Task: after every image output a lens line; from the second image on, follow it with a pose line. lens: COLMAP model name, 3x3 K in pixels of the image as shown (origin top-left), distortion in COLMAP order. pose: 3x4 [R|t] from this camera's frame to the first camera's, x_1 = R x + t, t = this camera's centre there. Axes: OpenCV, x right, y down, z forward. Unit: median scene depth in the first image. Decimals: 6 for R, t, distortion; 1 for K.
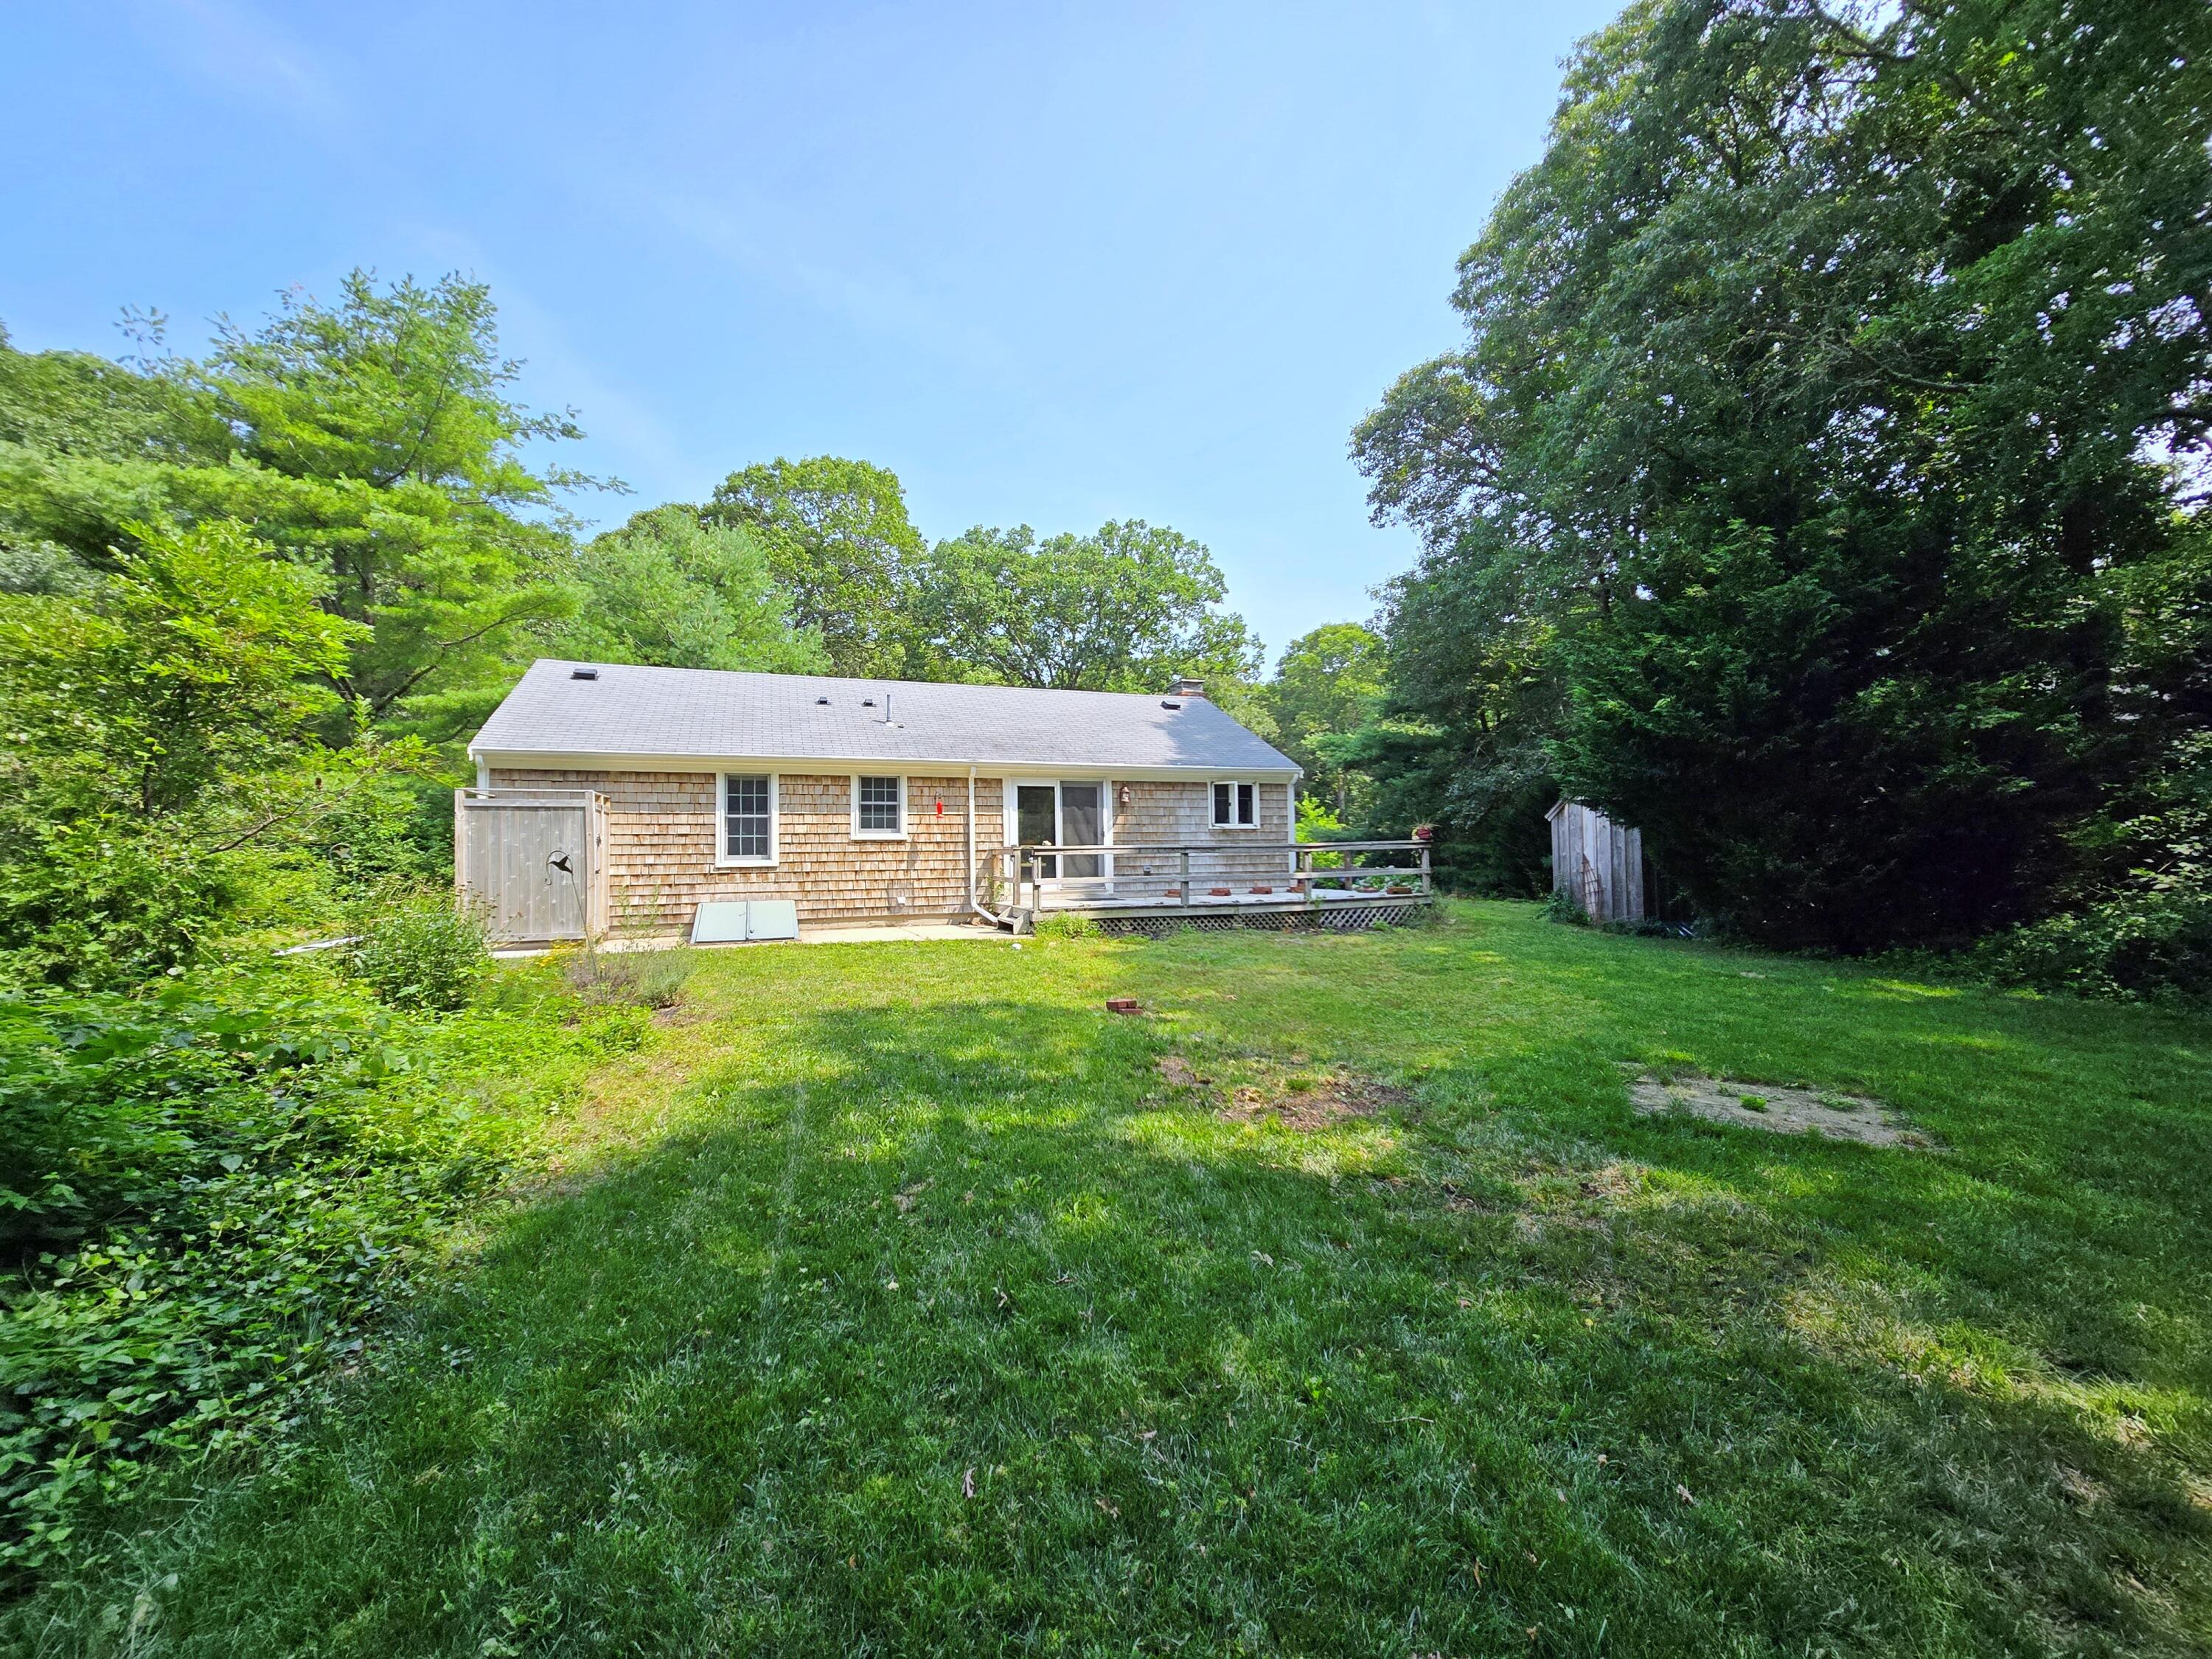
lens RADIAL K [[908.2, 0, 1115.3], [0, 908.2, 818.9], [0, 0, 1]] dist [-0.000960, 0.000238]
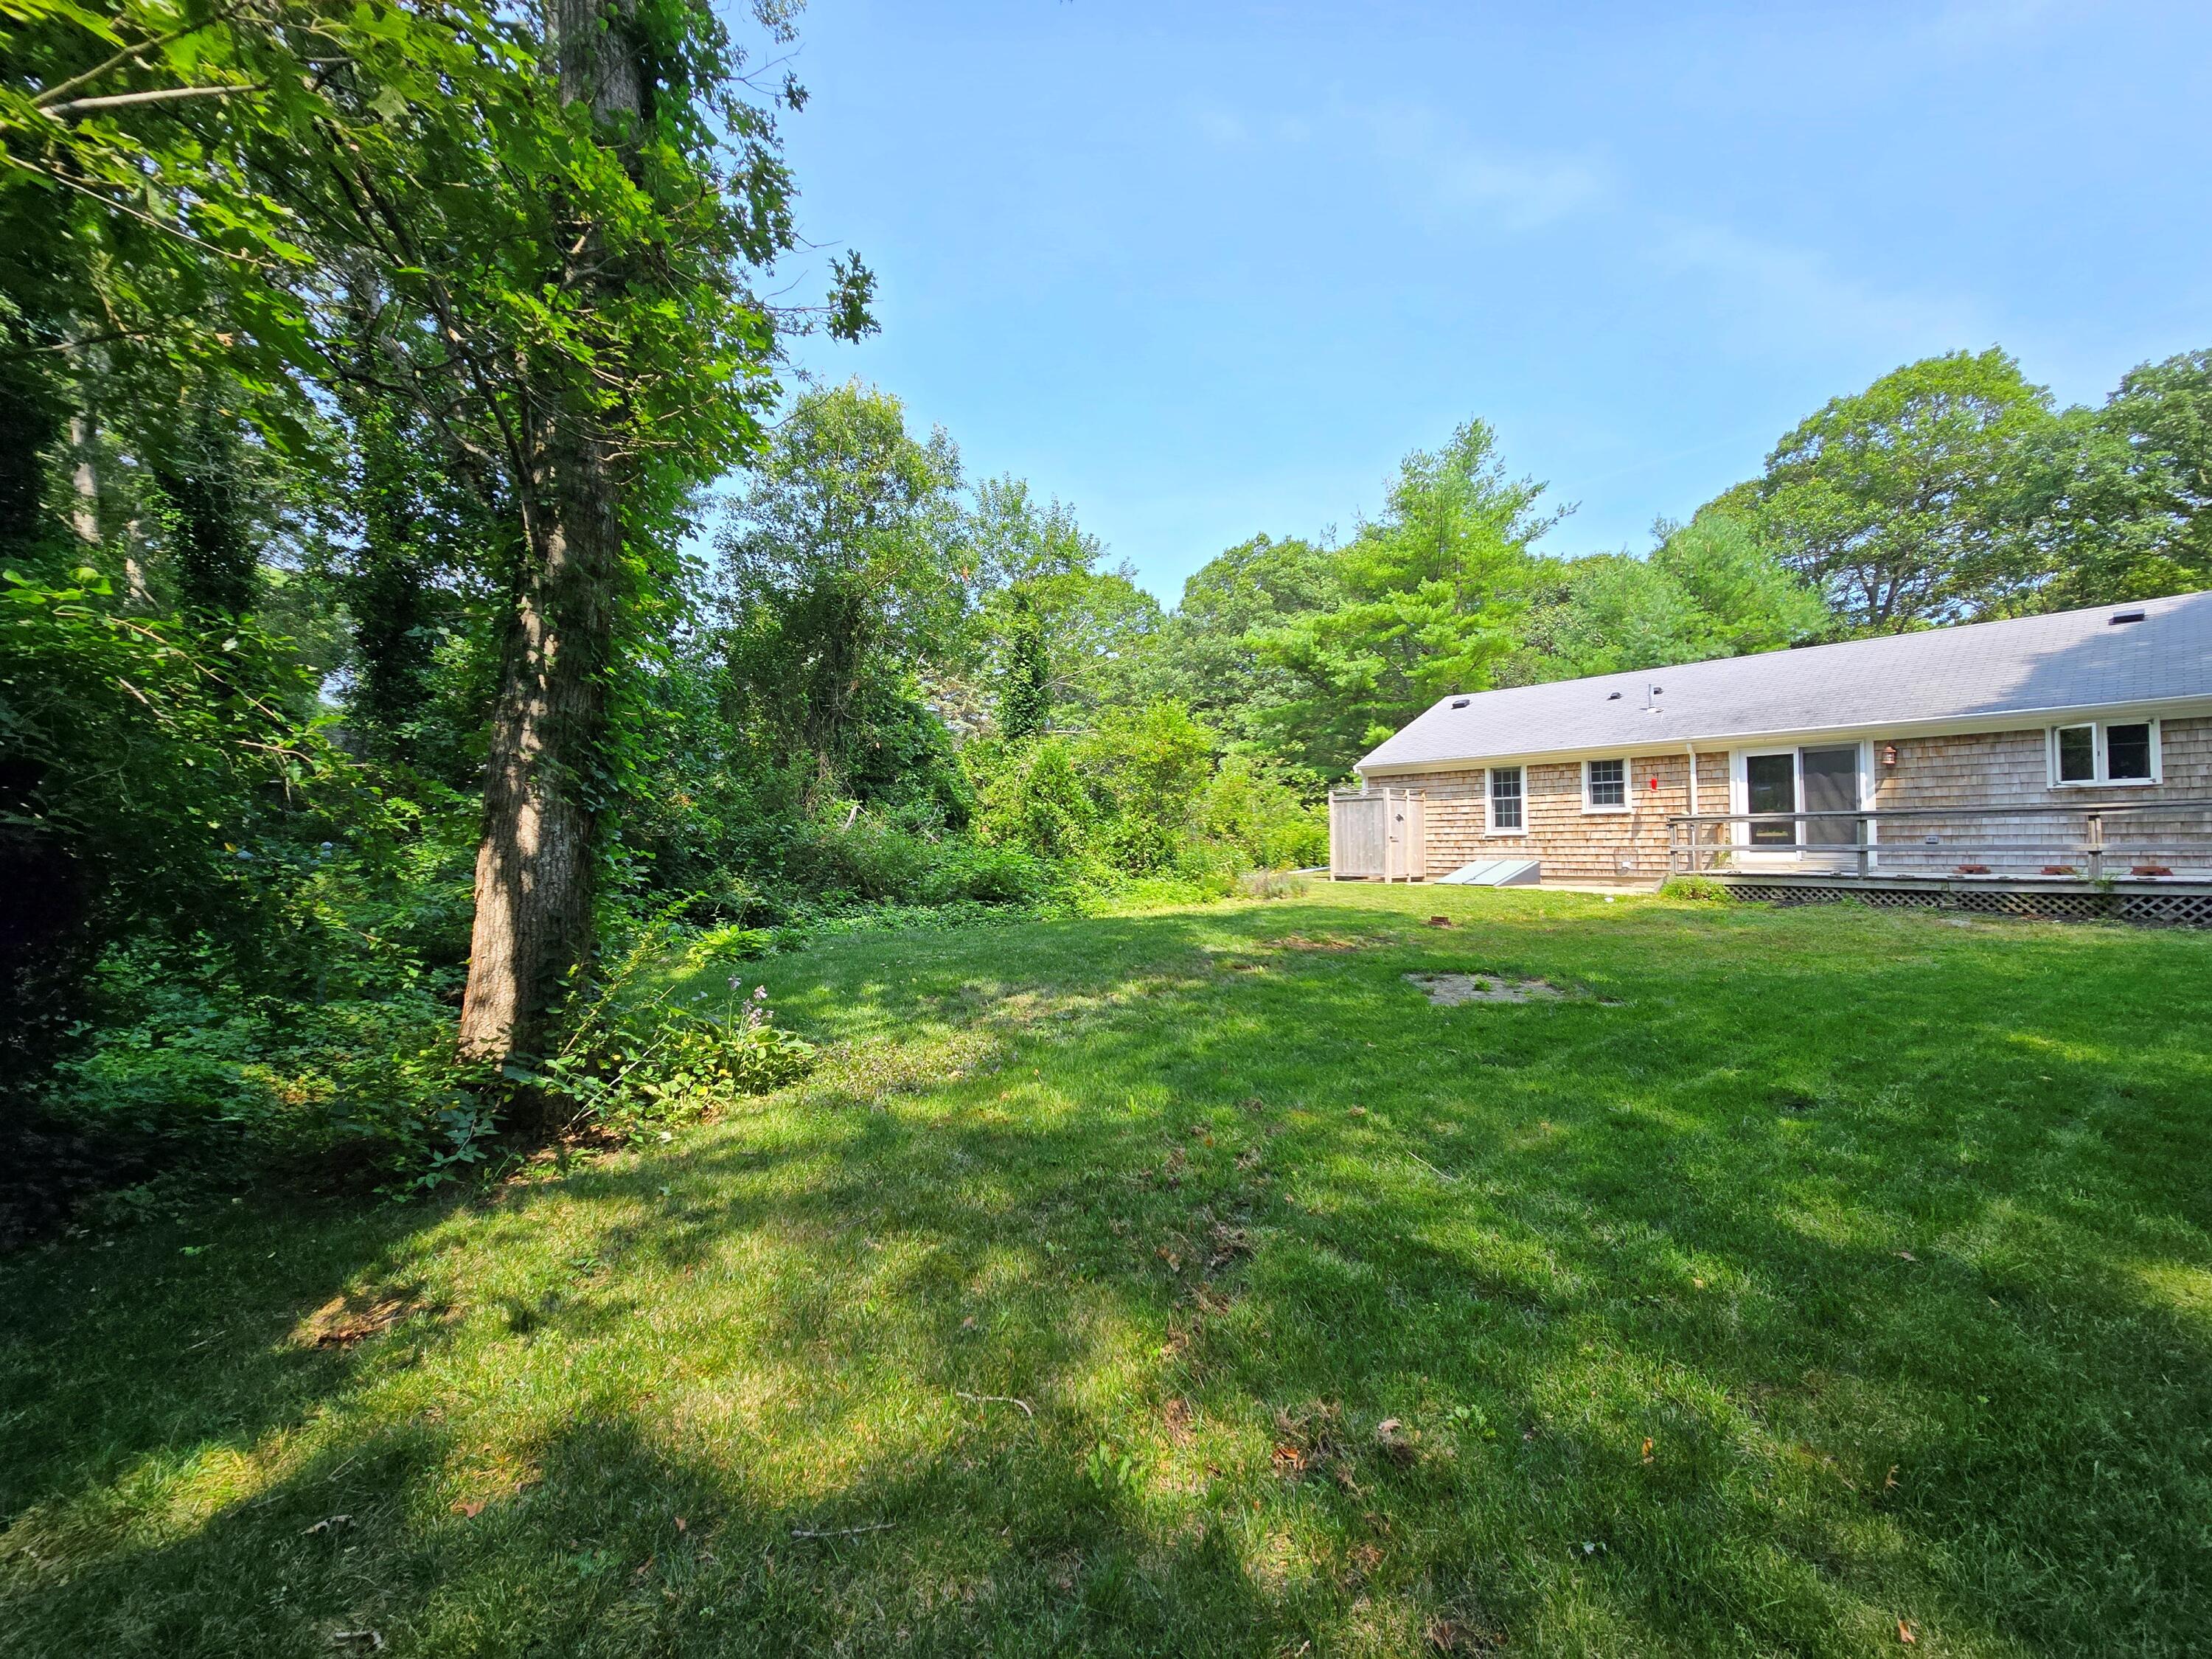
lens RADIAL K [[894.6, 0, 1105.7], [0, 894.6, 826.3], [0, 0, 1]] dist [-0.009424, 0.000566]
pose [[0.326094, -0.010483, -0.945279, 0.635155], [0.037616, 0.999290, 0.001895, 0.013136], [0.944589, -0.036176, 0.326256, -0.005909]]
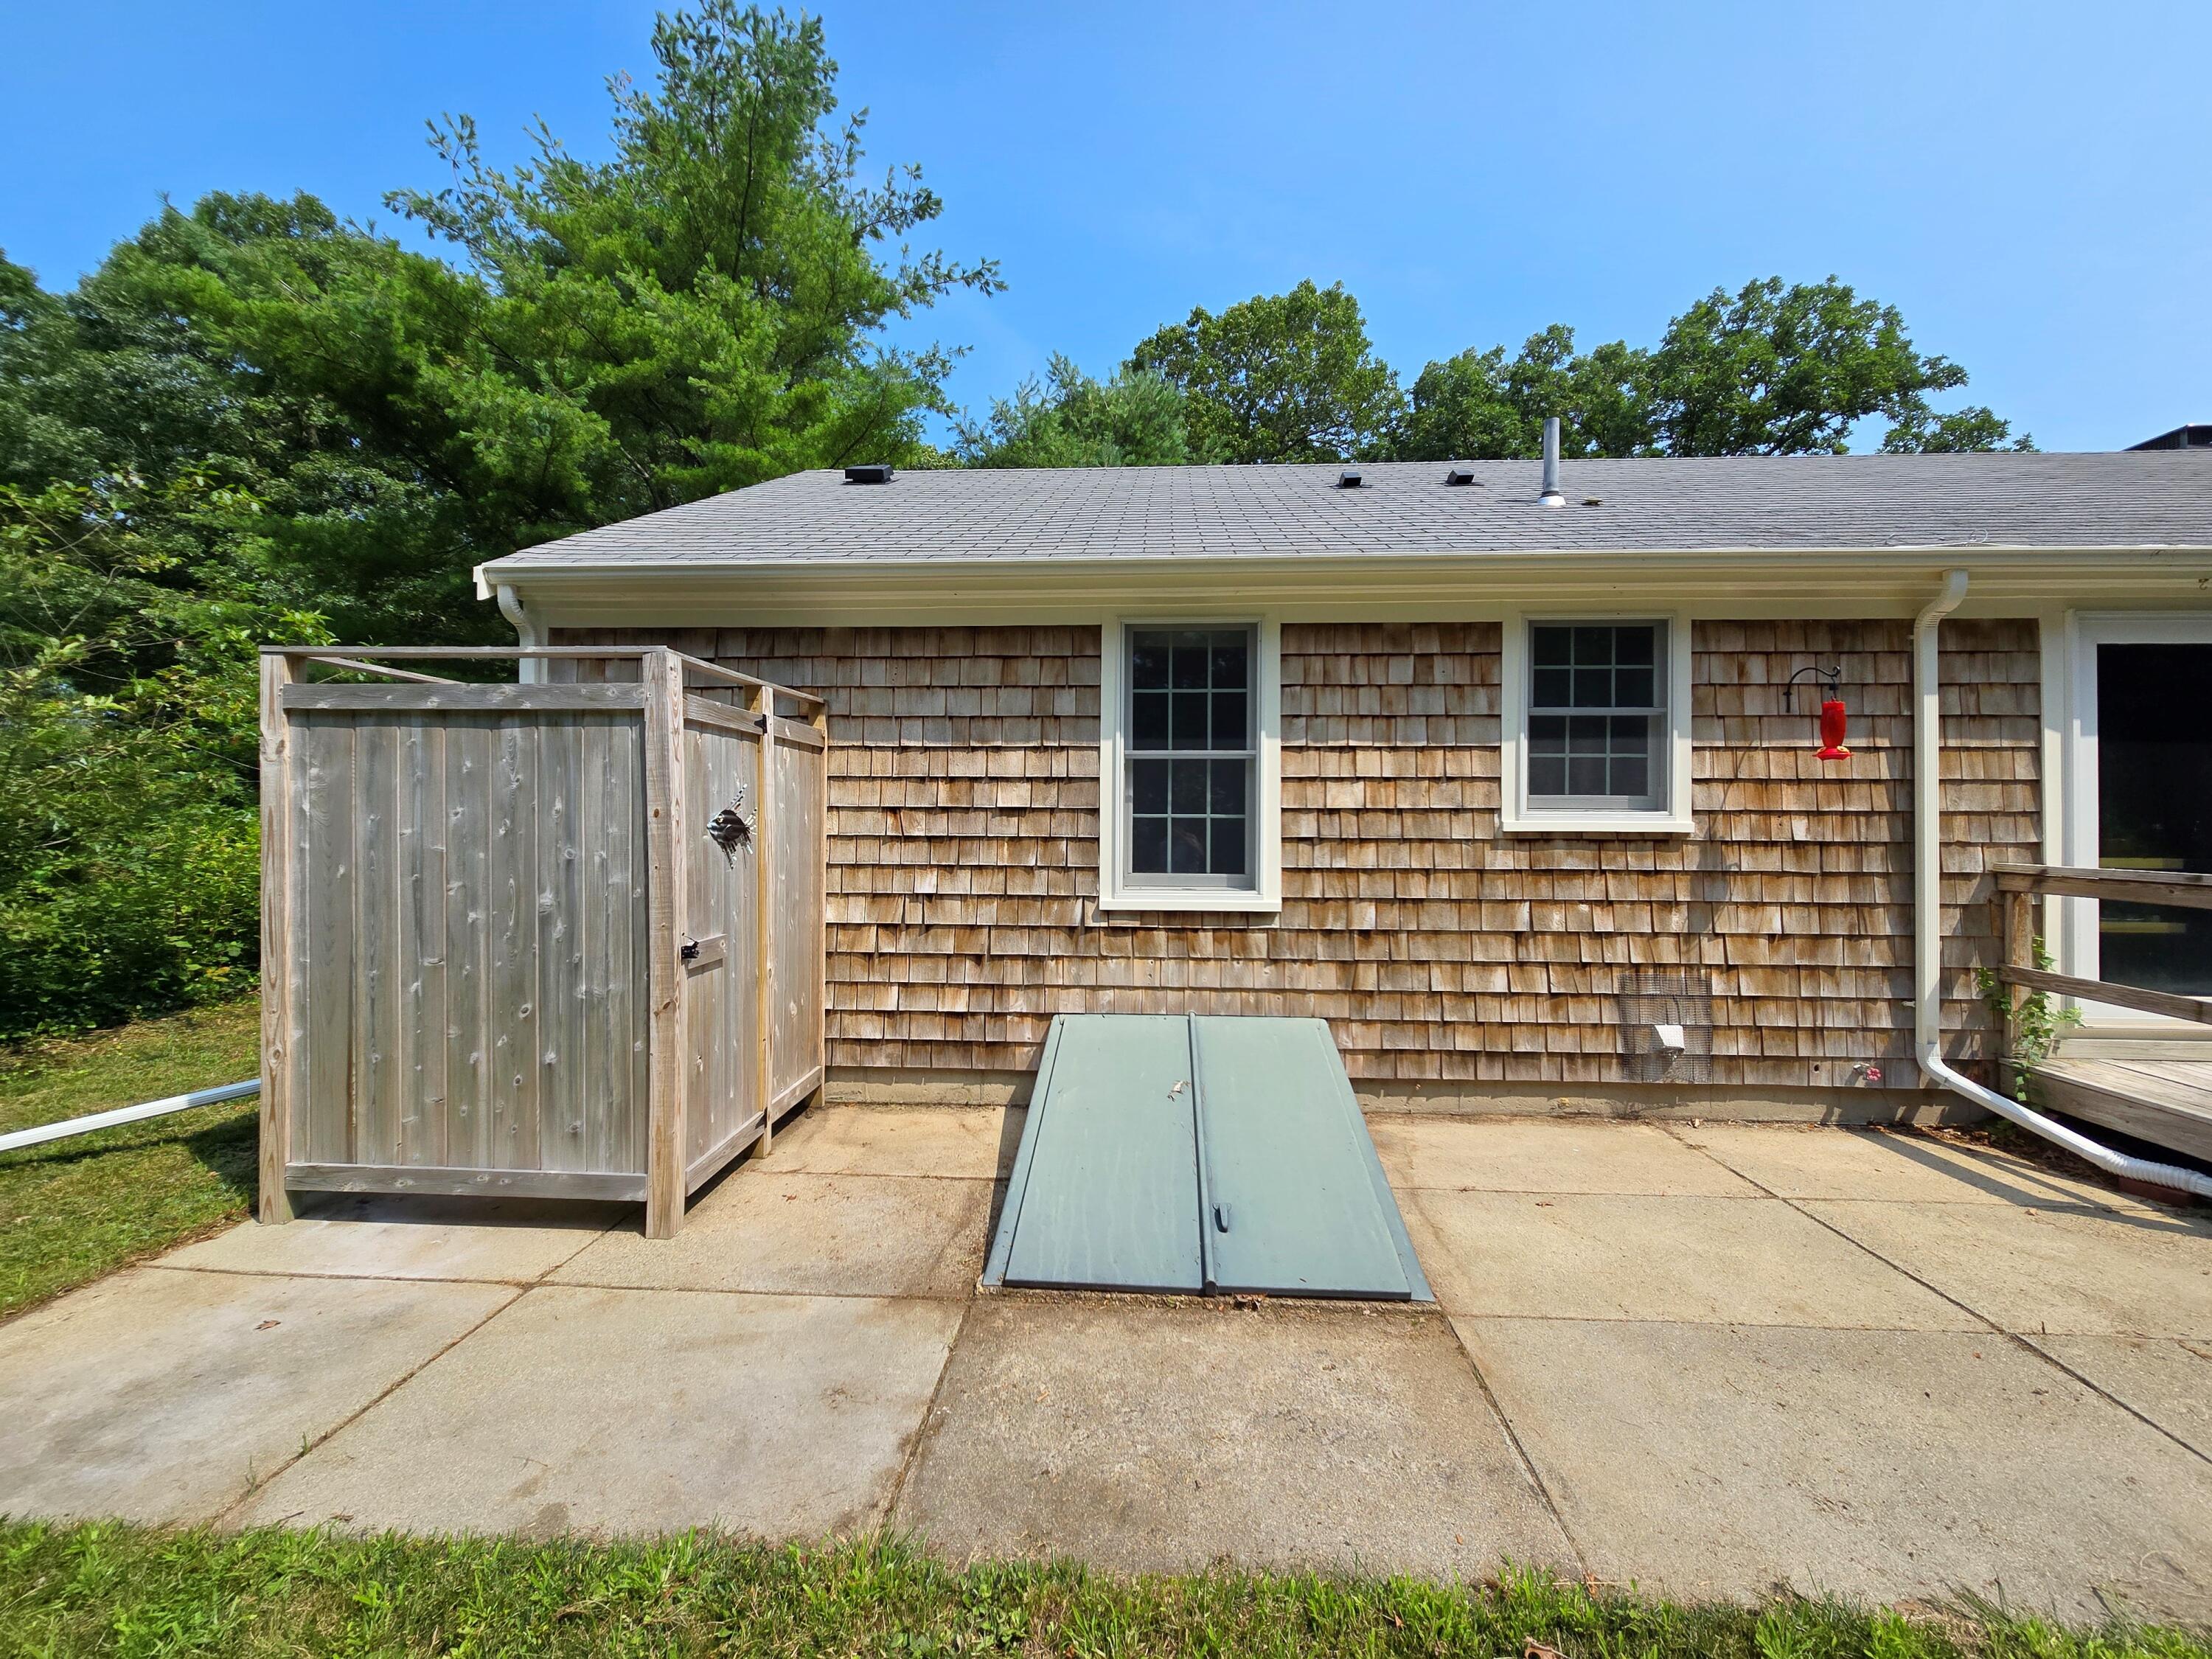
lens RADIAL K [[932.9, 0, 1124.2], [0, 932.9, 817.6], [0, 0, 1]] dist [0.010116, -0.000001]
pose [[0.913304, 0.016971, -0.406924, -0.276426], [-0.001165, 0.999236, 0.039057, 0.005951], [0.407276, -0.035197, 0.912627, 0.652701]]
